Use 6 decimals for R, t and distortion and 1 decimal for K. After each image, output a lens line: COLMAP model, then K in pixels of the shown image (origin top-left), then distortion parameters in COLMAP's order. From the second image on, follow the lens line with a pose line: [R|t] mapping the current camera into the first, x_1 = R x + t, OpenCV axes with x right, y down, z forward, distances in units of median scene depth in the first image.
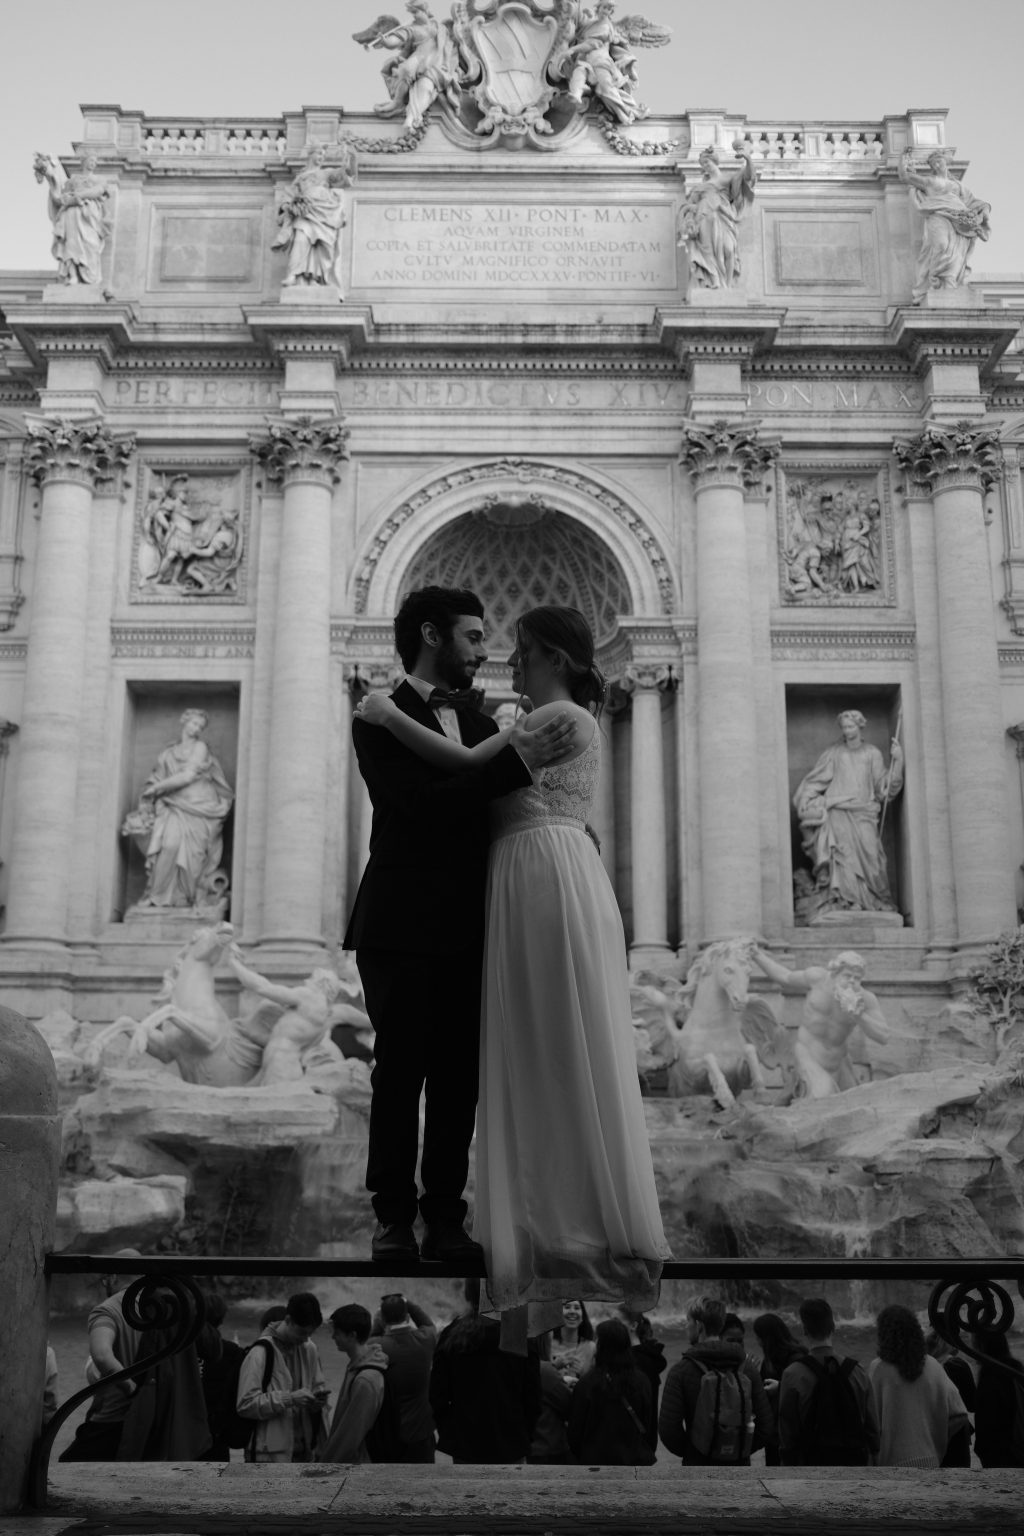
lens RADIAL K [[1534.5, 0, 512.0], [0, 1534.5, 768.0], [0, 0, 1]] dist [-0.052564, 0.124457]
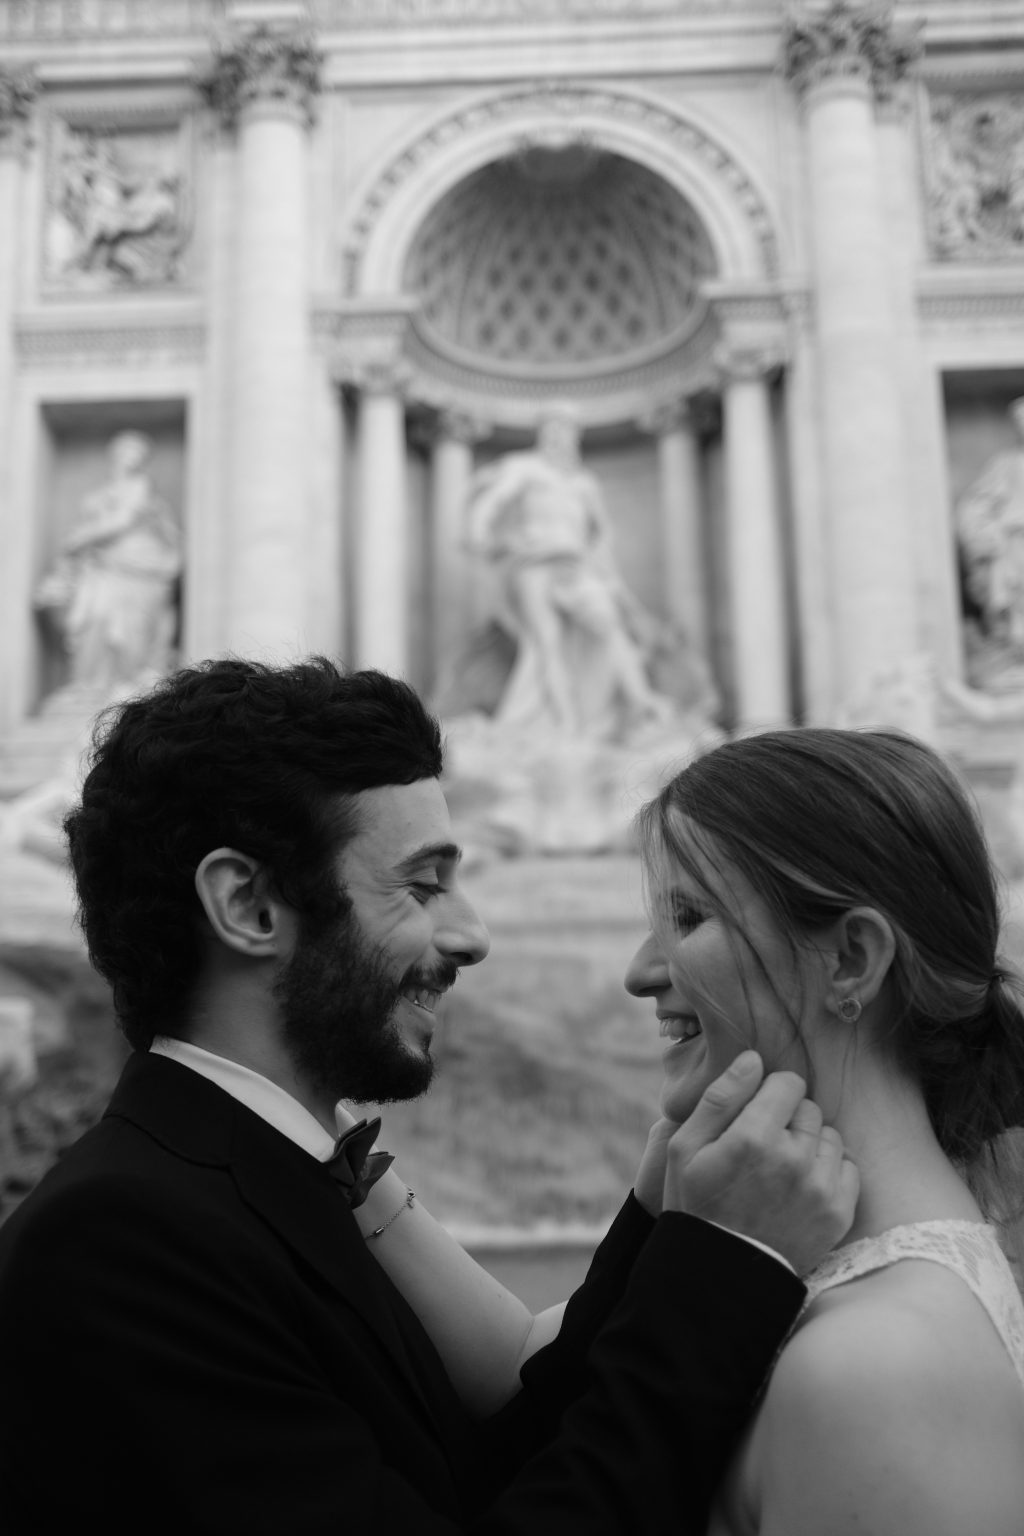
lens RADIAL K [[1538.8, 0, 520.8], [0, 1538.8, 770.7], [0, 0, 1]] dist [-0.055135, 0.136988]
pose [[0.998785, -0.034177, -0.035514, 0.000945], [0.035422, 0.998758, 0.035045, 0.101628], [0.034272, -0.036261, 0.998755, 0.260706]]
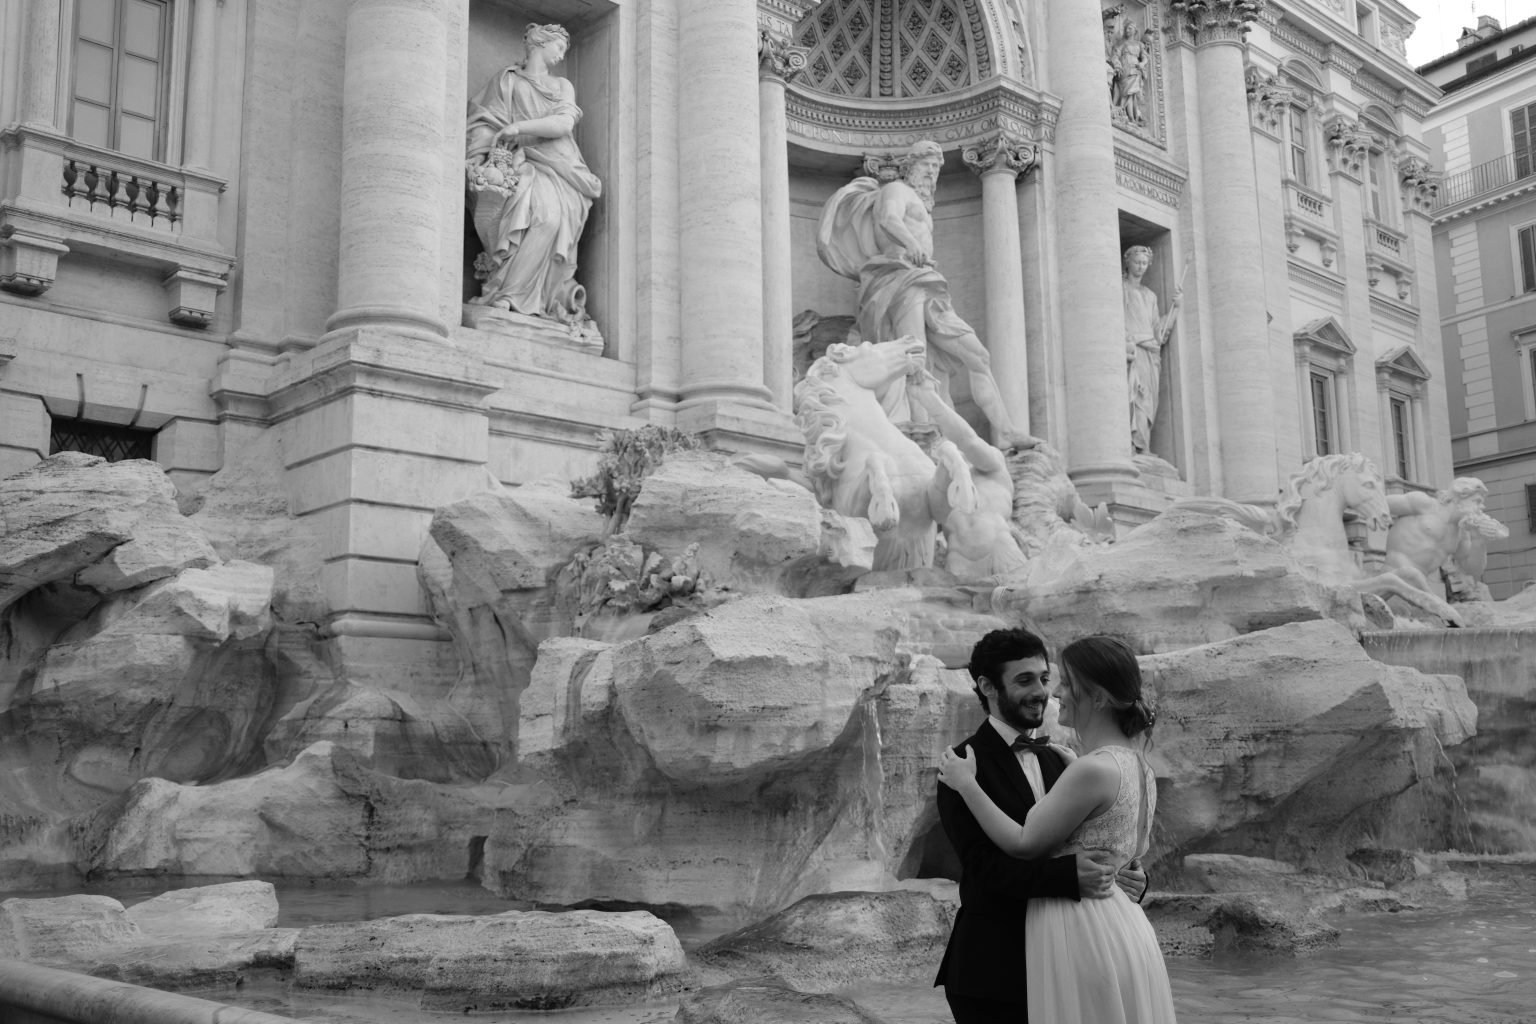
lens RADIAL K [[1534.5, 0, 784.9], [0, 1534.5, 511.7], [0, 0, 1]] dist [-0.052564, 0.124457]
pose [[0.735085, 0.098039, 0.670849, -0.539854], [-0.136921, 0.990568, 0.005268, 0.145684], [-0.664005, -0.095726, 0.741576, 0.431829]]
